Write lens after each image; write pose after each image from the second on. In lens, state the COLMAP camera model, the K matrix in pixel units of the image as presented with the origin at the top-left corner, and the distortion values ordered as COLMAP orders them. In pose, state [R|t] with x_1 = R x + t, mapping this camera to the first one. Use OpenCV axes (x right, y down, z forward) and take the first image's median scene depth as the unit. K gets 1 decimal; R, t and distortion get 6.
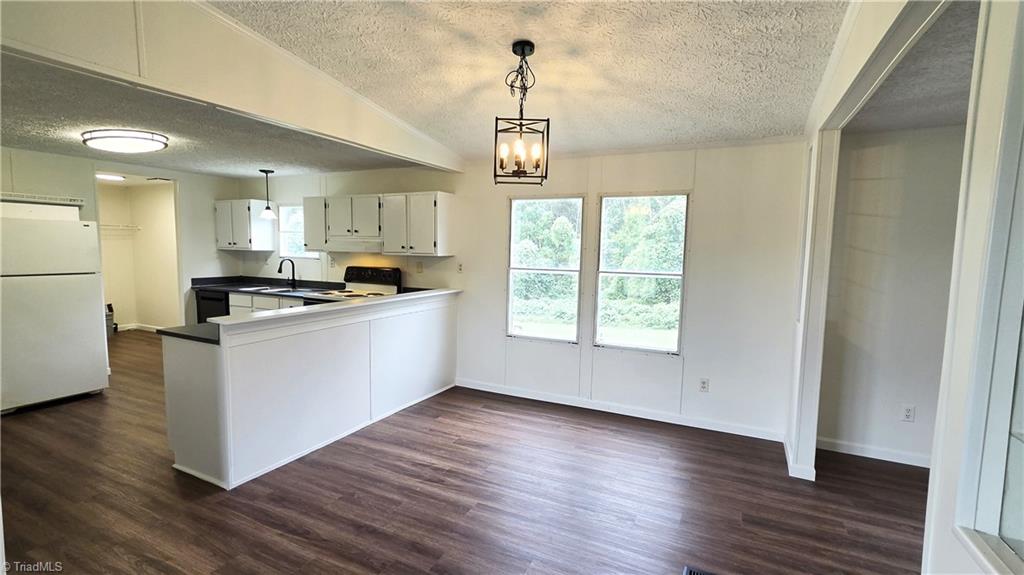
lens RADIAL K [[455.5, 0, 517.6], [0, 455.5, 291.9], [0, 0, 1]] dist [-0.014901, 0.000131]
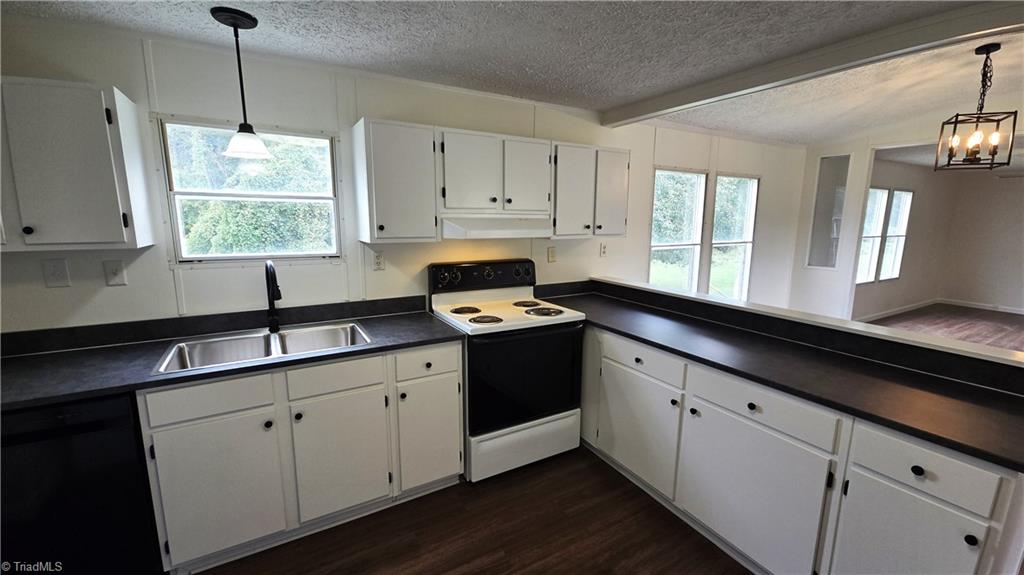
lens RADIAL K [[414.1, 0, 509.9], [0, 414.1, 288.7], [0, 0, 1]] dist [0.006792, -0.003185]
pose [[0.564844, -0.154570, 0.810592, -0.862830], [0.084549, 0.987971, 0.129478, -0.099757], [-0.820855, -0.004600, 0.571118, 0.762984]]
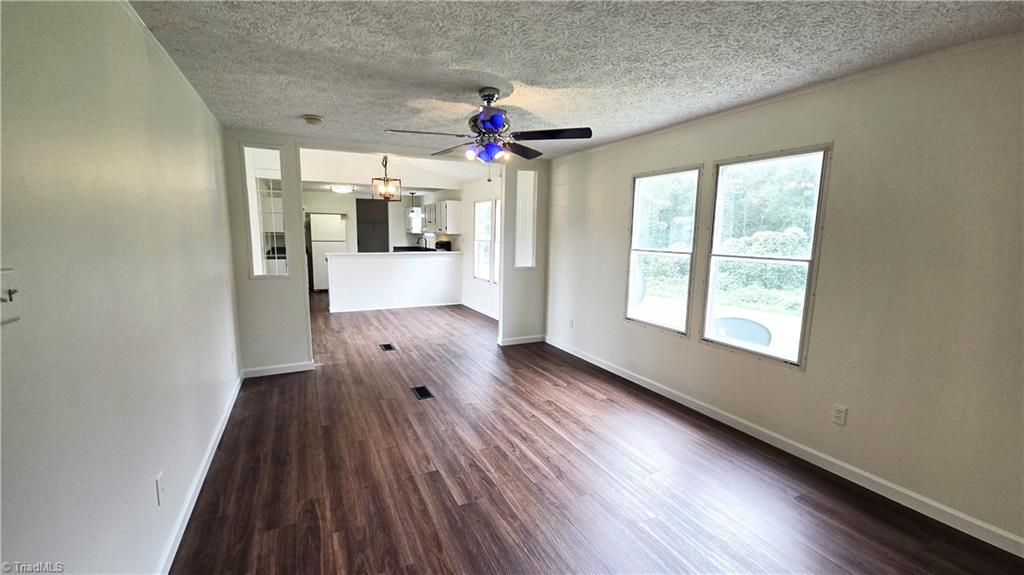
lens RADIAL K [[414.1, 0, 513.8], [0, 414.1, 287.1], [0, 0, 1]] dist [0.006792, -0.003185]
pose [[0.777929, 0.075885, -0.623753, 0.350370], [-0.064146, 0.997085, 0.041302, 0.007598], [0.625069, 0.007881, 0.780529, 0.150088]]
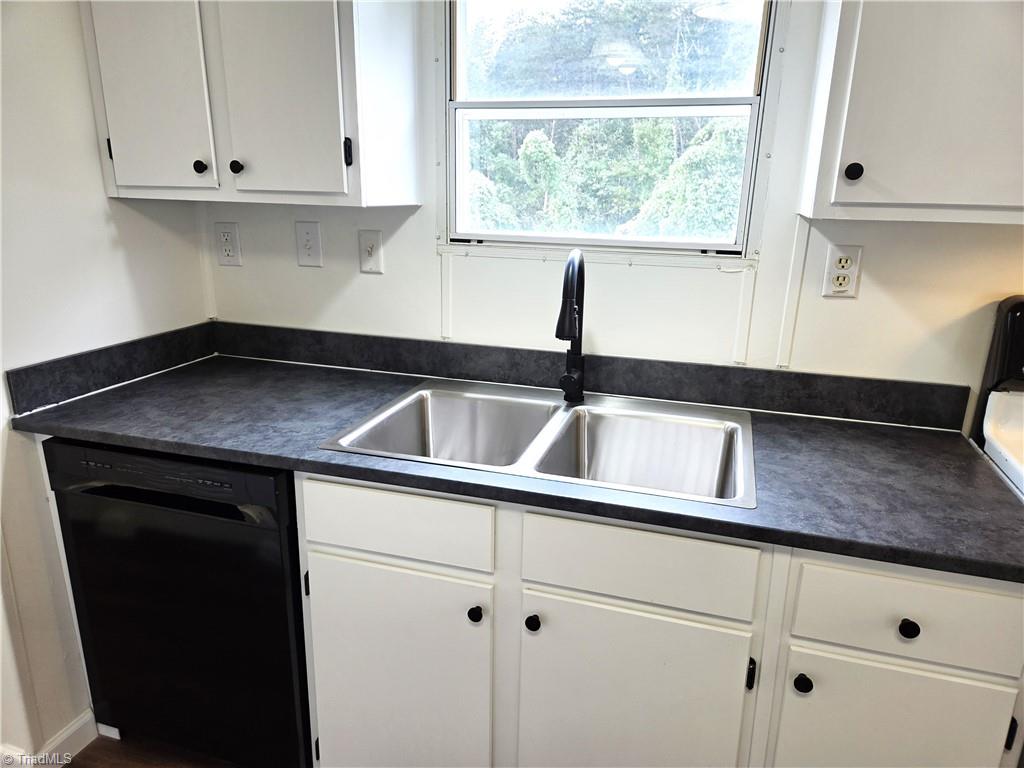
lens RADIAL K [[691.0, 0, 514.3], [0, 691.0, 386.3], [0, 0, 1]] dist [0.050367, -0.028709]
pose [[0.990478, -0.040513, 0.131578, -0.714579], [0.015714, 0.982746, 0.184293, -0.090430], [-0.136774, -0.180470, 0.974024, 0.900814]]
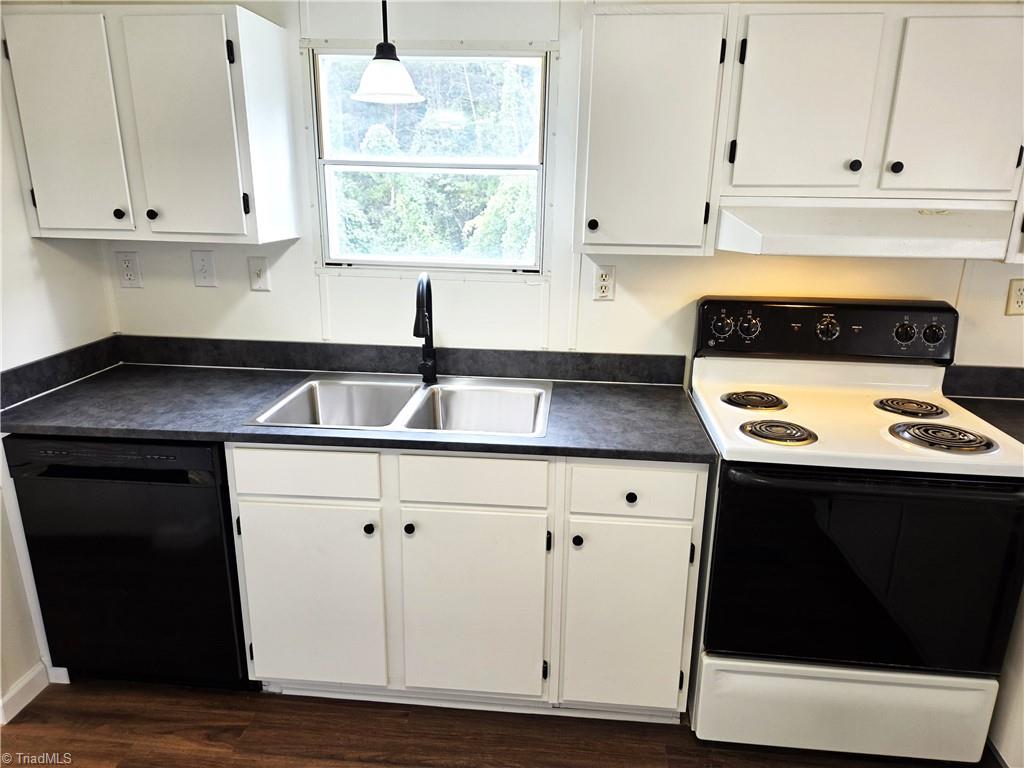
lens RADIAL K [[691.0, 0, 519.3], [0, 691.0, 390.1], [0, 0, 1]] dist [0.050367, -0.028709]
pose [[0.937436, -0.103462, 0.332430, -0.742255], [0.036167, 0.978598, 0.202580, -0.108461], [-0.346274, -0.177883, 0.921114, 0.763388]]
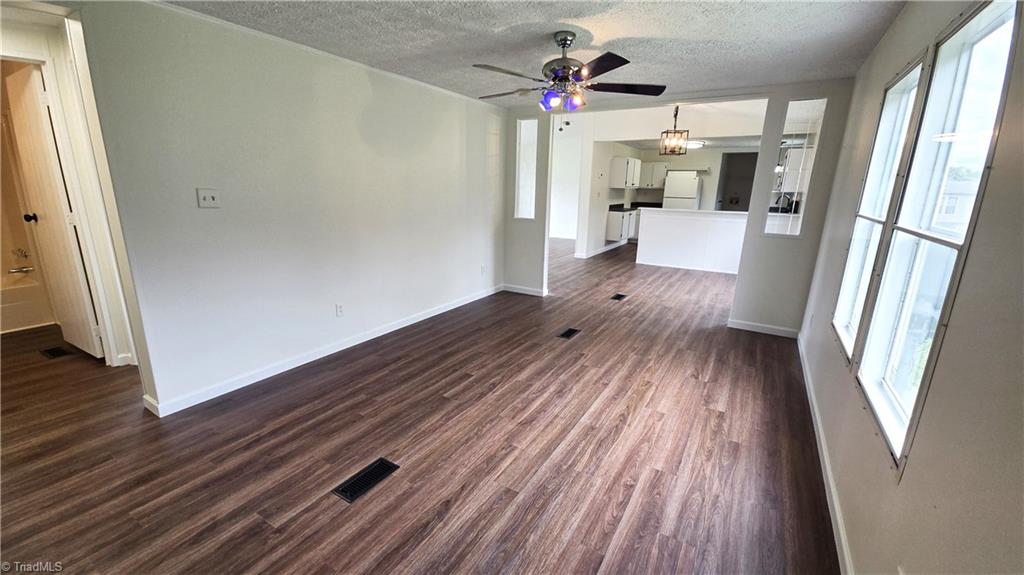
lens RADIAL K [[414.1, 0, 519.9], [0, 414.1, 286.5], [0, 0, 1]] dist [0.006792, -0.003185]
pose [[-0.102052, 0.221248, -0.969863, 0.577407], [-0.121176, 0.964928, 0.232873, -0.035067], [0.987371, 0.141290, -0.071663, 0.620779]]
